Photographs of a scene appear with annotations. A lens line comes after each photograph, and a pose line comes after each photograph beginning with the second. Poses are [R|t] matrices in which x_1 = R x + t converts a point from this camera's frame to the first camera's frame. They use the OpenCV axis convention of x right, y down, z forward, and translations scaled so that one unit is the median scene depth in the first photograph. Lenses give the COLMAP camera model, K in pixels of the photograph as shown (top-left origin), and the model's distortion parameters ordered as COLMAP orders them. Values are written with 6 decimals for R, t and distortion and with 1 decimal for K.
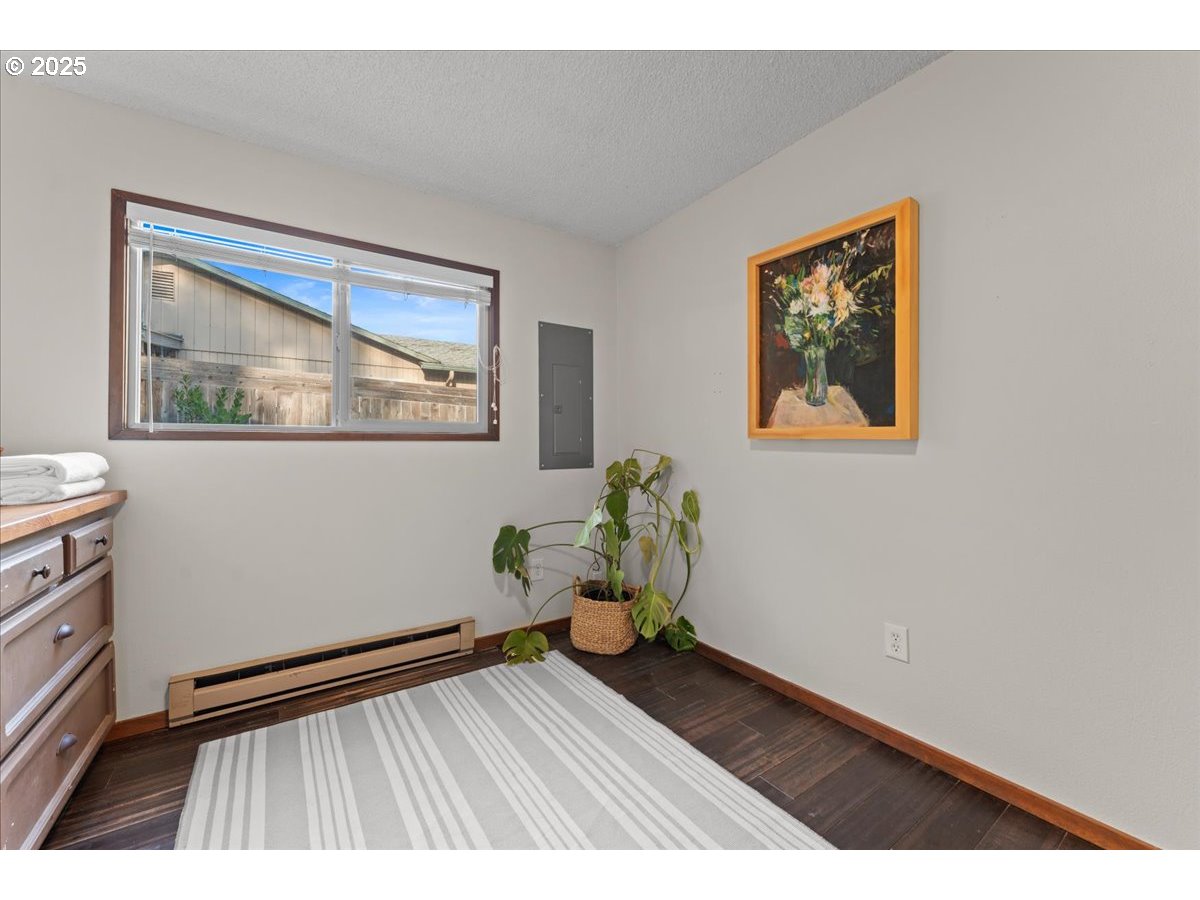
lens RADIAL K [[484.8, 0, 600.7], [0, 484.8, 435.7], [0, 0, 1]] dist [0.000471, -0.000058]
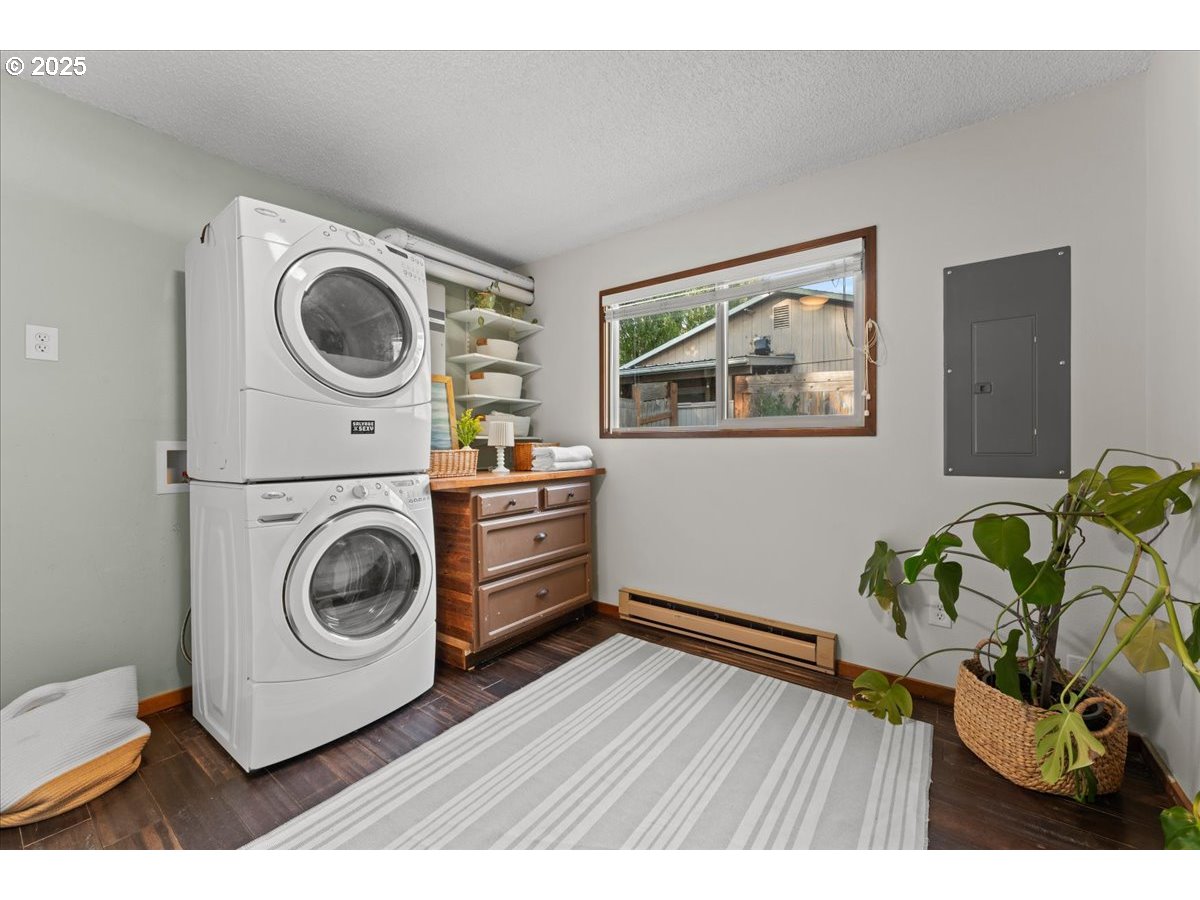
lens RADIAL K [[482.5, 0, 596.1], [0, 482.5, 443.9], [0, 0, 1]] dist [0.000055, -0.000178]
pose [[0.320401, 0.004431, -0.947272, 0.491224], [0.020658, 0.999719, 0.011664, 0.005618], [0.947057, -0.023306, 0.320219, 0.353664]]
